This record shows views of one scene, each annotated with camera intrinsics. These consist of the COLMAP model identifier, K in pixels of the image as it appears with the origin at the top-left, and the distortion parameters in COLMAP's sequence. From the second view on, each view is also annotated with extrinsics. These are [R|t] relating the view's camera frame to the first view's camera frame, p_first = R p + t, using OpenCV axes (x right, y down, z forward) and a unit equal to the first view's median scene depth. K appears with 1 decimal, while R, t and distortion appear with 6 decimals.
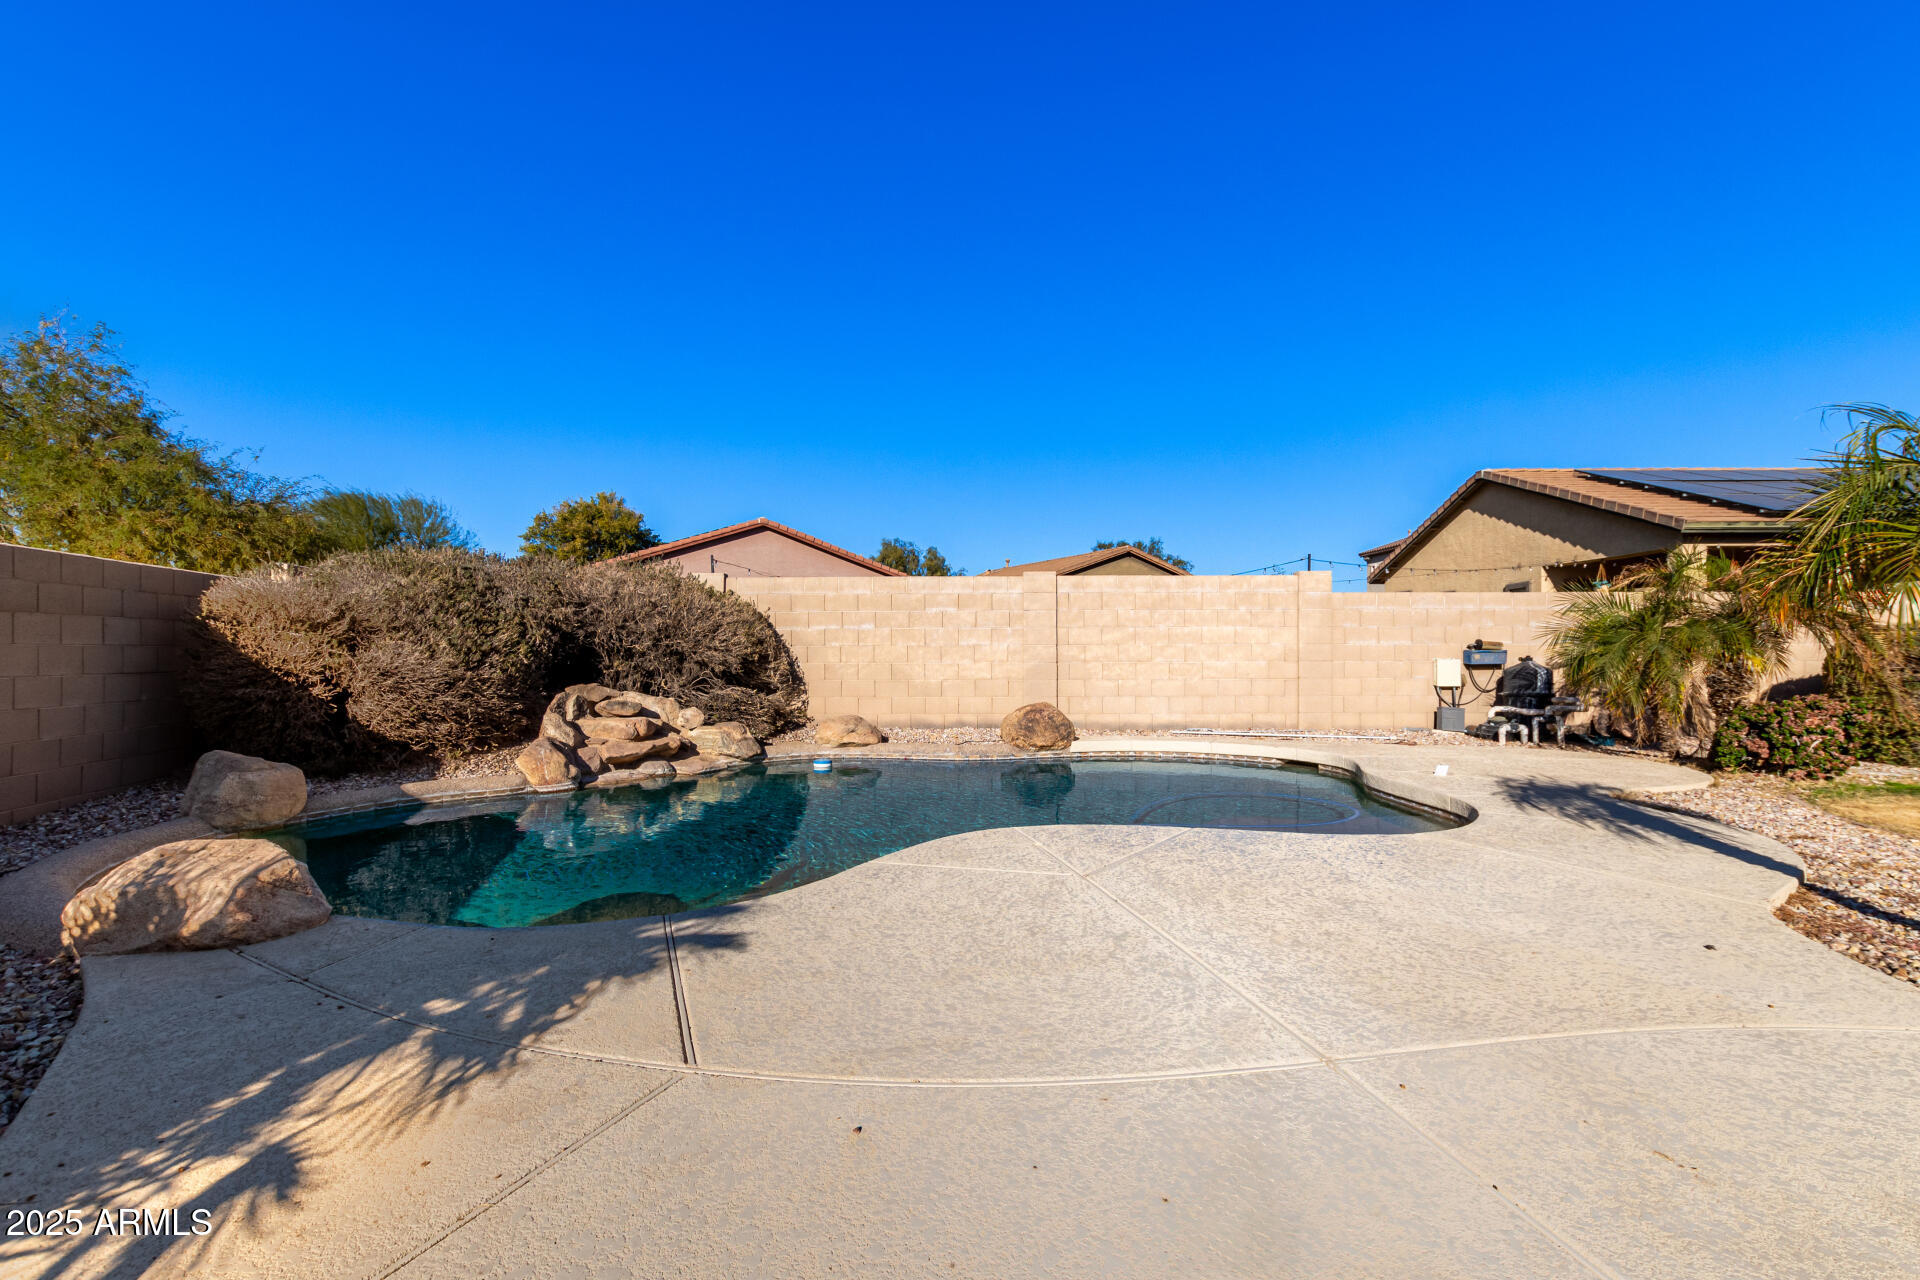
lens RADIAL K [[884.6, 0, 960.0], [0, 884.6, 640.0], [0, 0, 1]] dist [-0.002320, -0.000431]
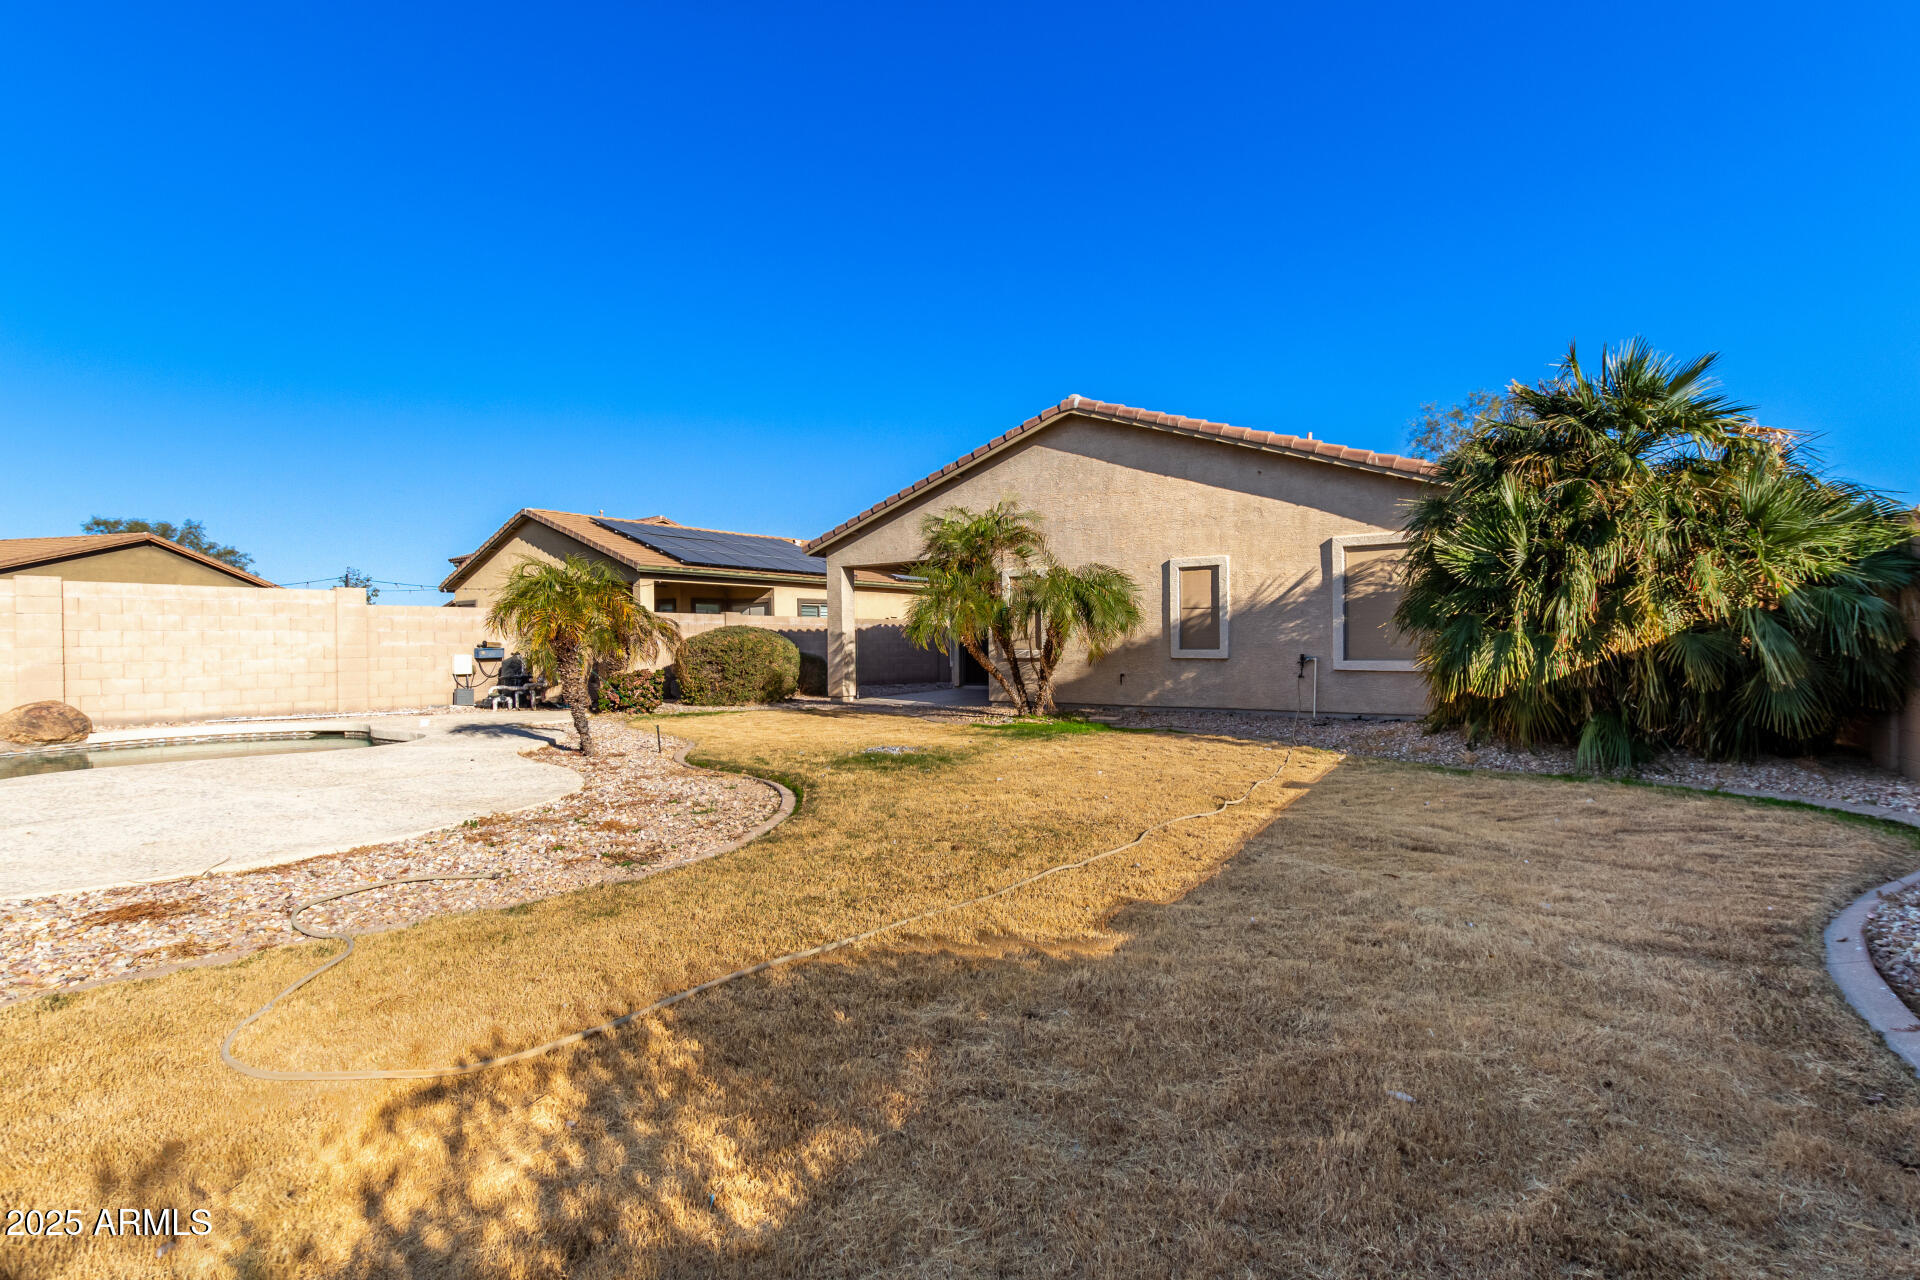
lens RADIAL K [[850.4, 0, 960.0], [0, 850.4, 640.0], [0, 0, 1]] dist [0.001021, -0.000022]
pose [[0.579723, -0.002170, 0.814811, -0.093751], [0.003689, 0.999993, 0.000039, 0.001007], [-0.814806, 0.002983, 0.579727, -0.435965]]
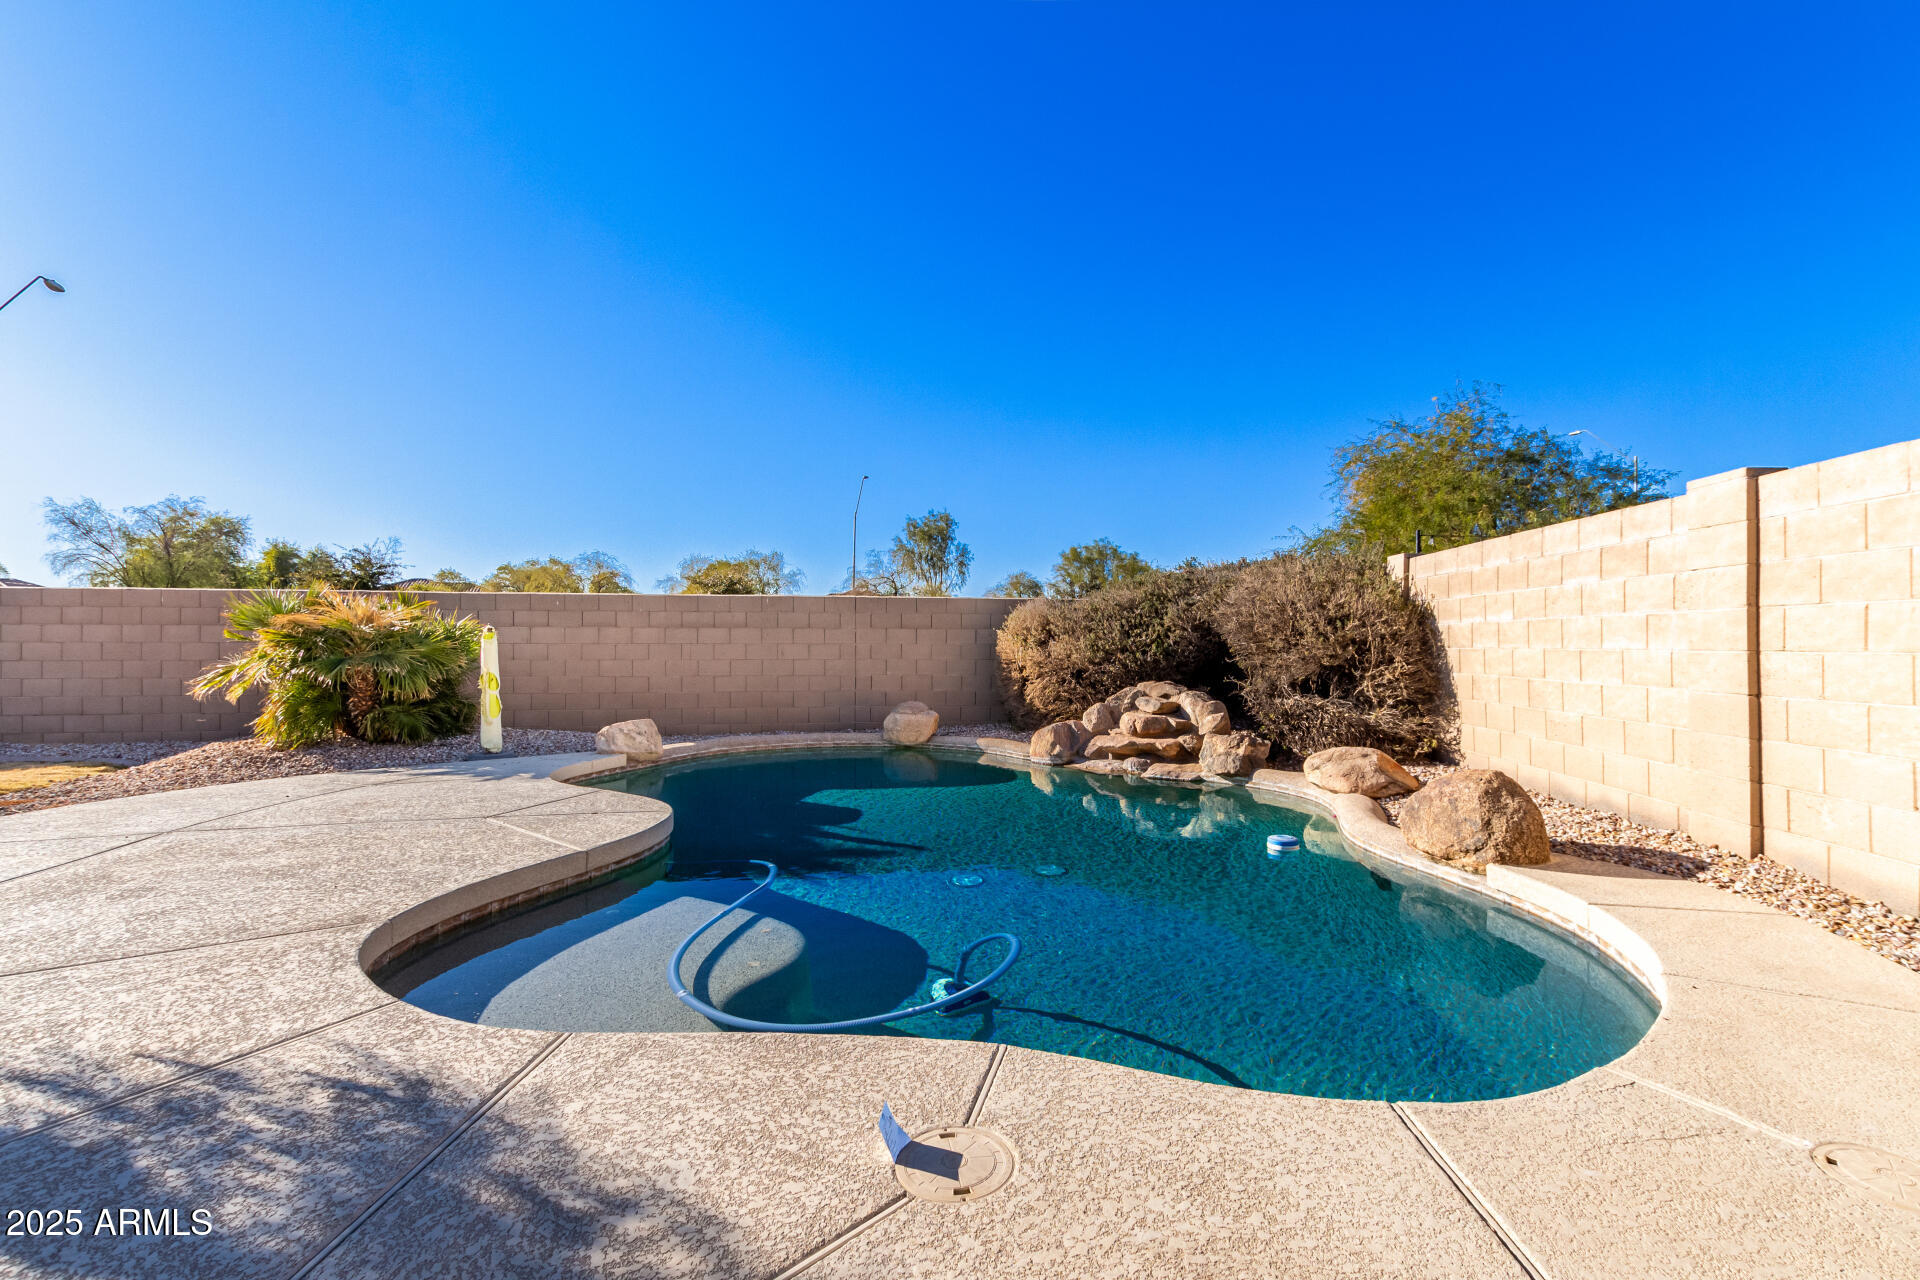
lens RADIAL K [[884.6, 0, 960.0], [0, 884.6, 640.0], [0, 0, 1]] dist [-0.002320, -0.000431]
pose [[-0.116160, 0.001711, -0.993229, 0.541317], [0.008855, 0.999961, 0.000687, -0.003201], [0.993191, -0.008715, -0.116170, 0.696028]]
